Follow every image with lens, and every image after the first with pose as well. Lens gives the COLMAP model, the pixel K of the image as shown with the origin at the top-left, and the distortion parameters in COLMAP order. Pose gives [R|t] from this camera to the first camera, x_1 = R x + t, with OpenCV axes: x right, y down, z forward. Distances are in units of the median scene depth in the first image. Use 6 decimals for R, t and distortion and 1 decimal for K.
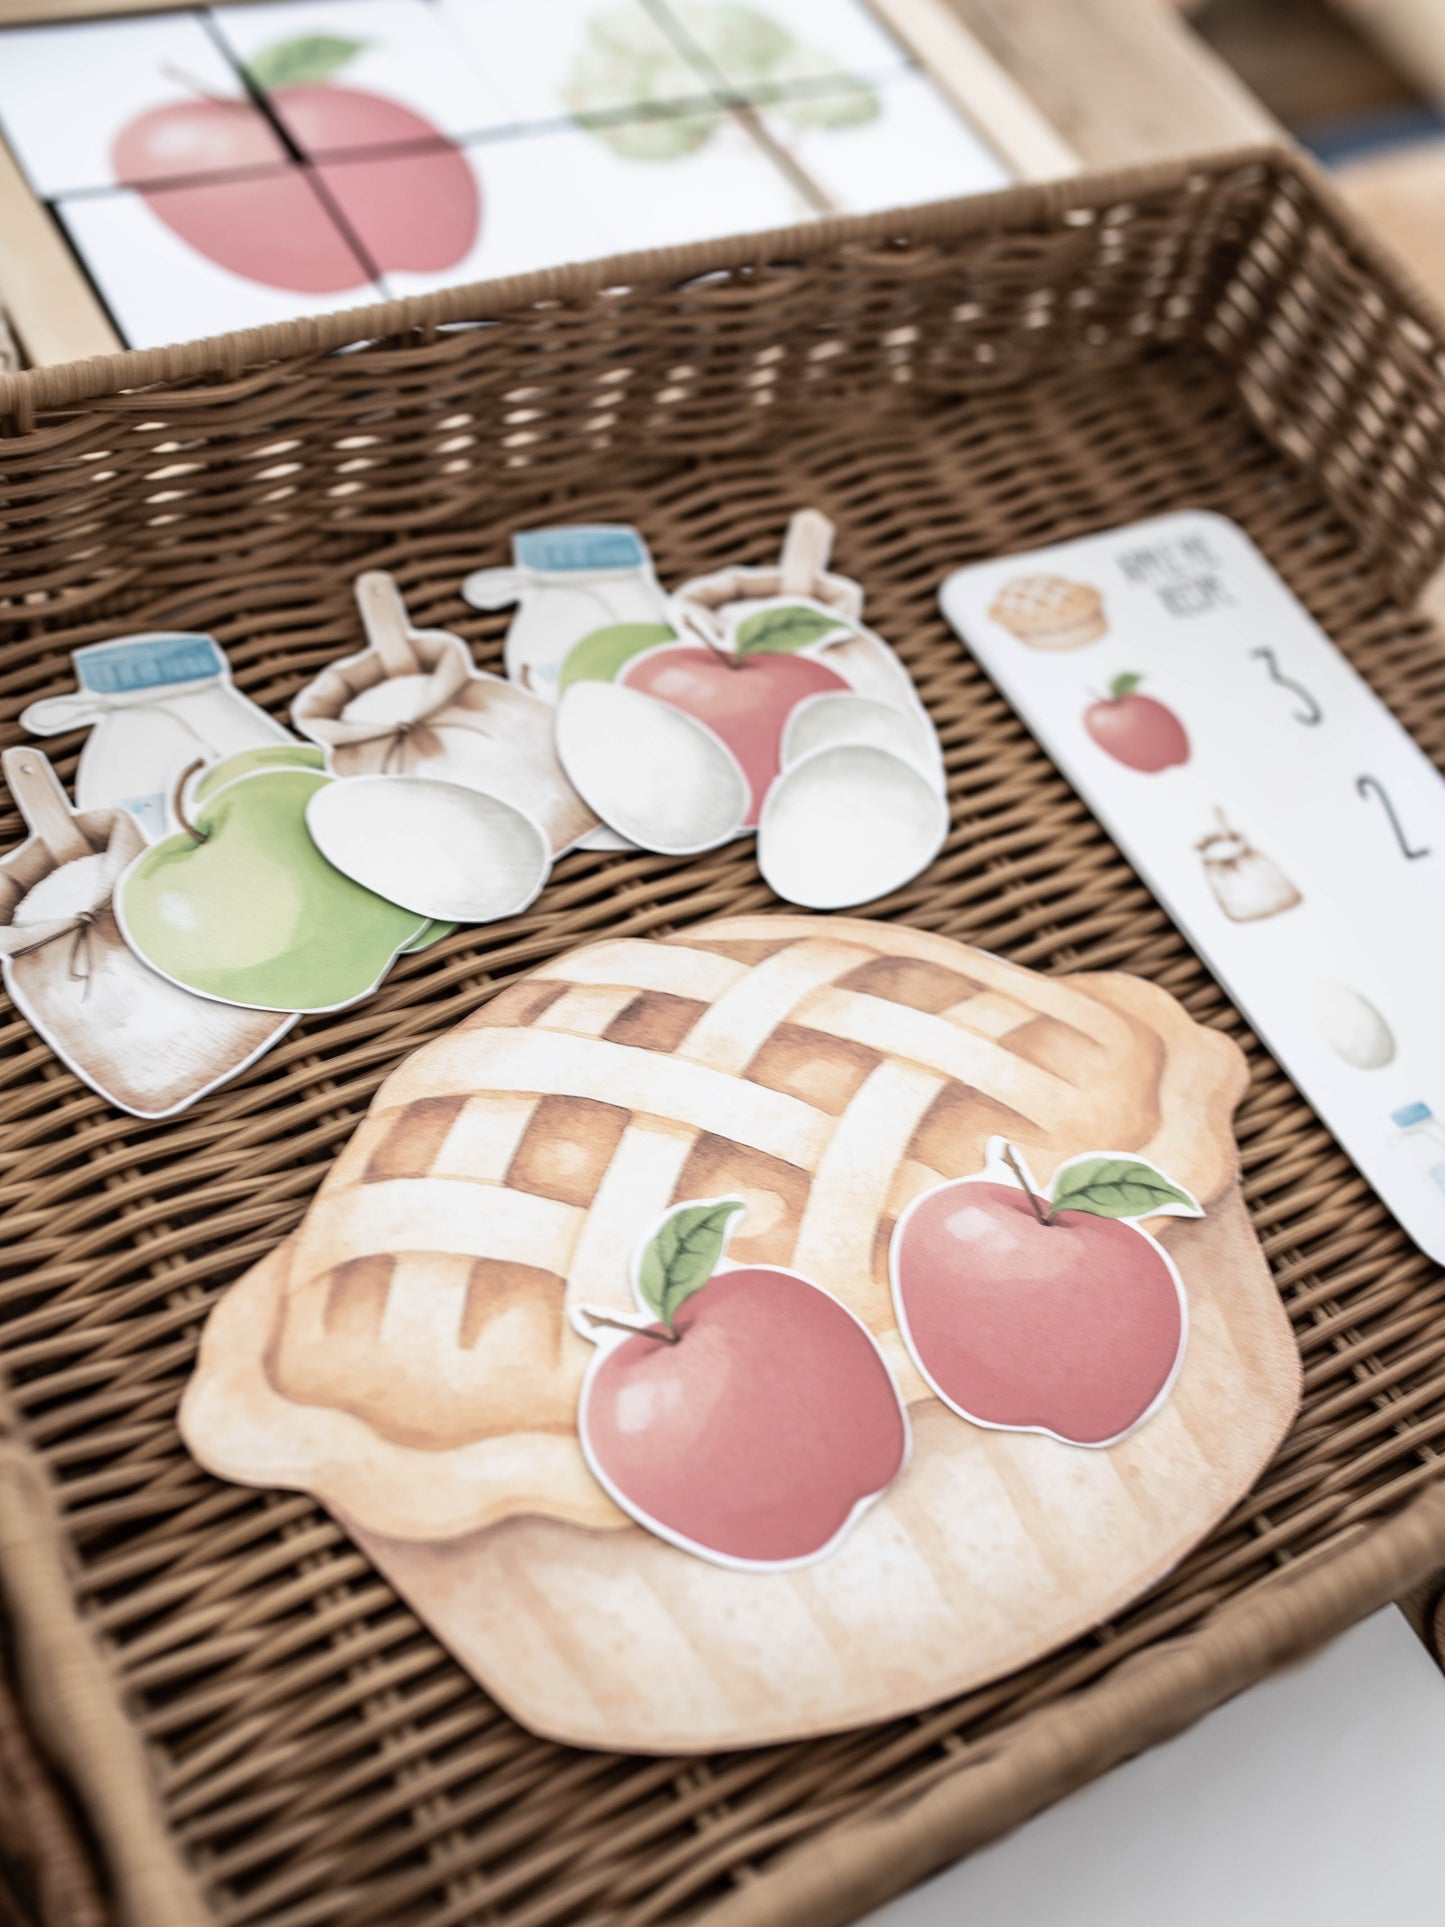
lens RADIAL K [[2130.5, 0, 723.7], [0, 2130.5, 1099.8], [0, 0, 1]] dist [-0.070218, 0.087298]
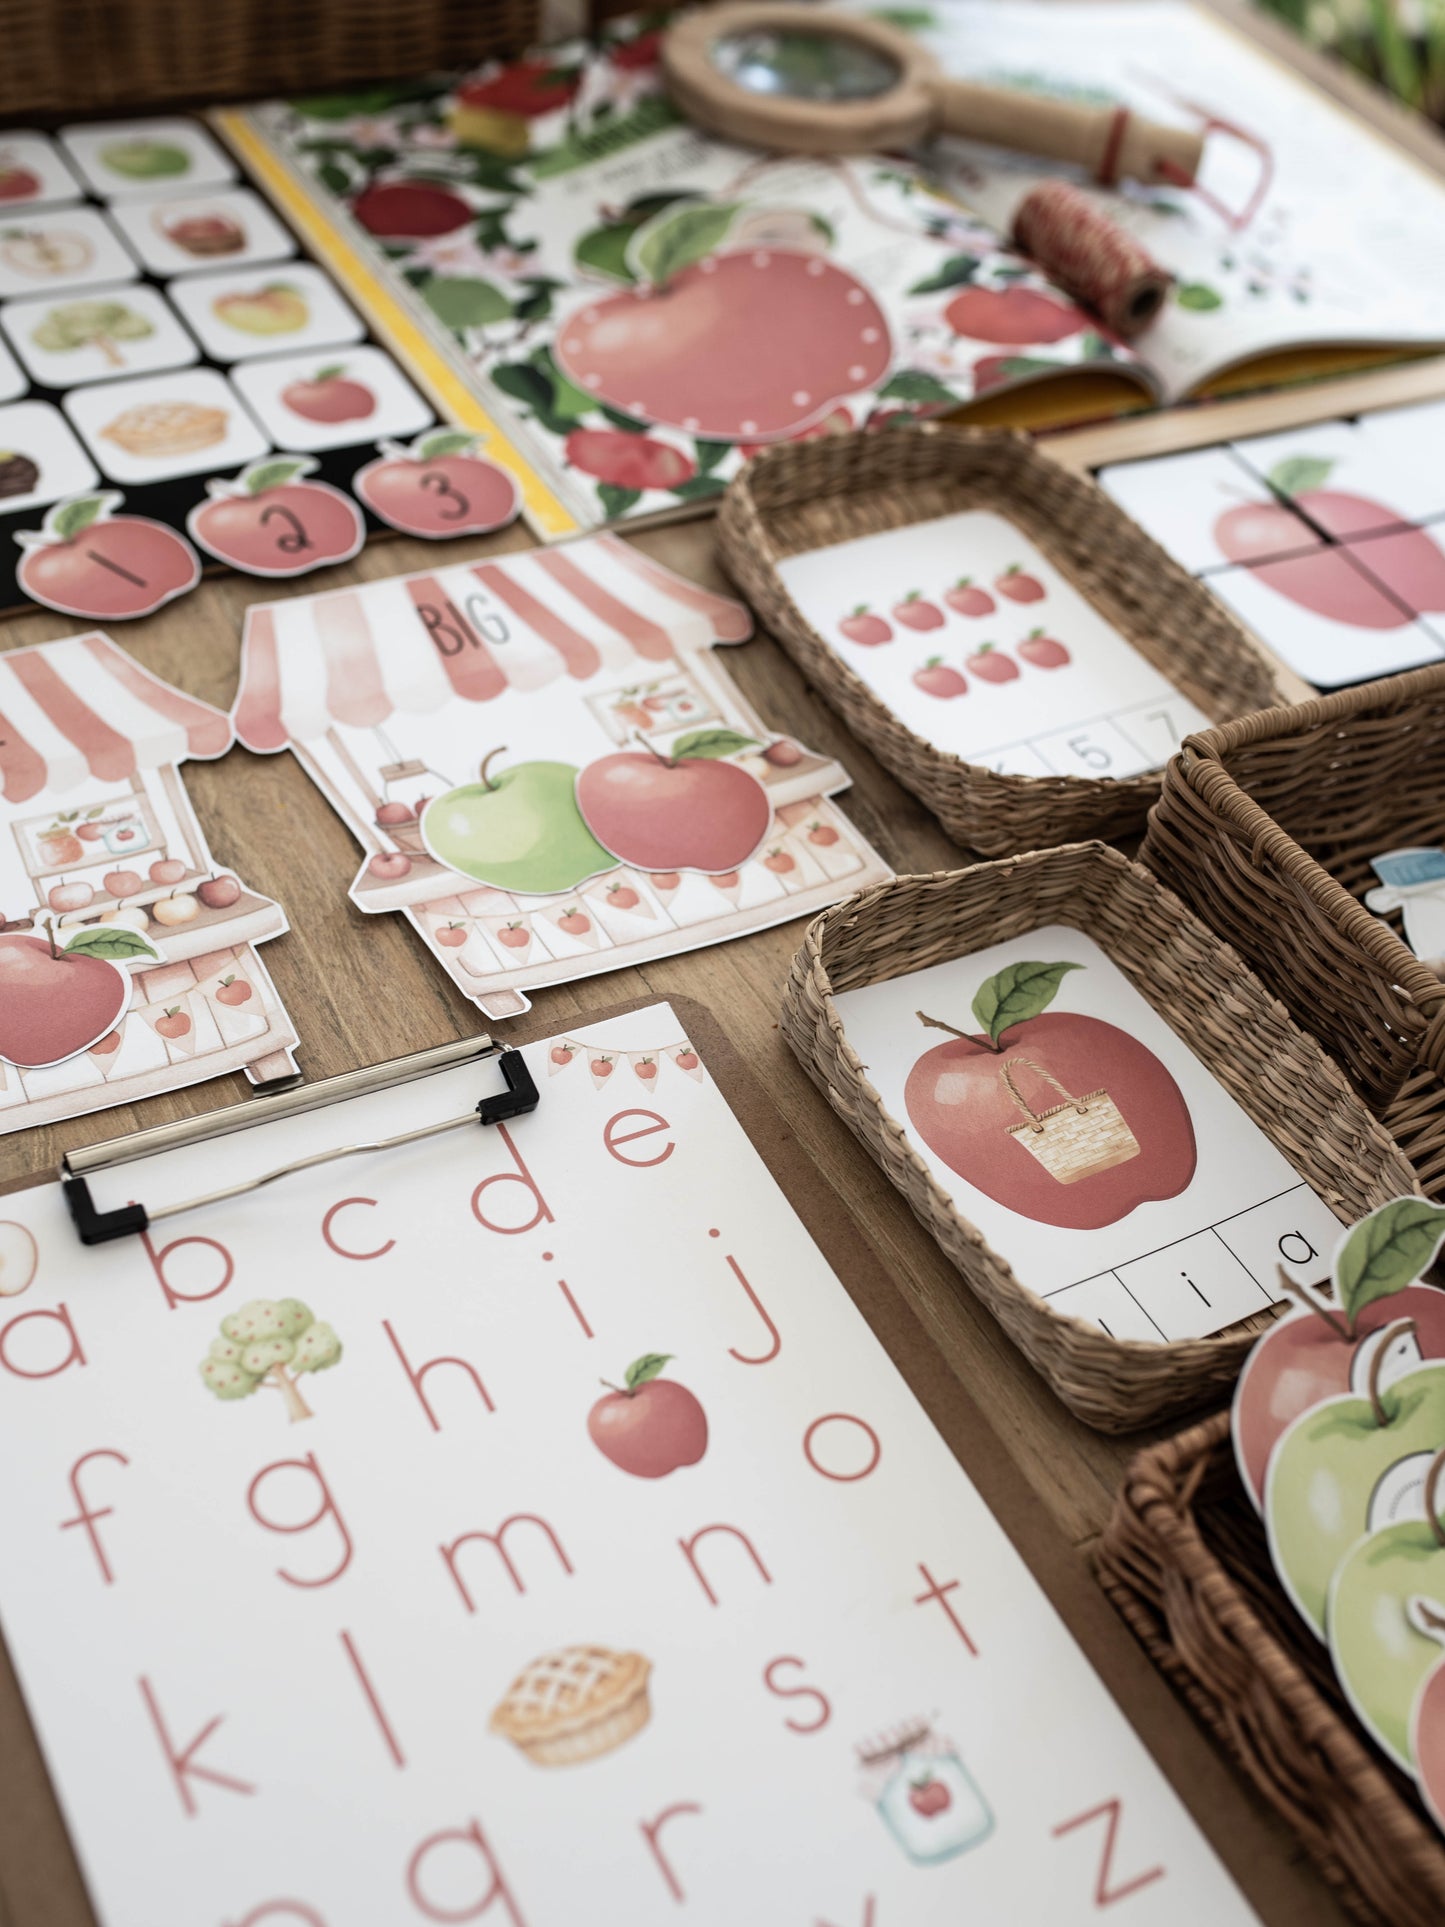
lens RADIAL K [[2130.5, 0, 723.7], [0, 2130.5, 1099.8], [0, 0, 1]] dist [-0.070218, 0.087298]
pose [[0.997623, -0.046350, -0.050995, -0.703778], [0.037810, 0.986833, -0.157261, 0.174070], [0.057613, 0.154959, 0.986239, -0.478642]]
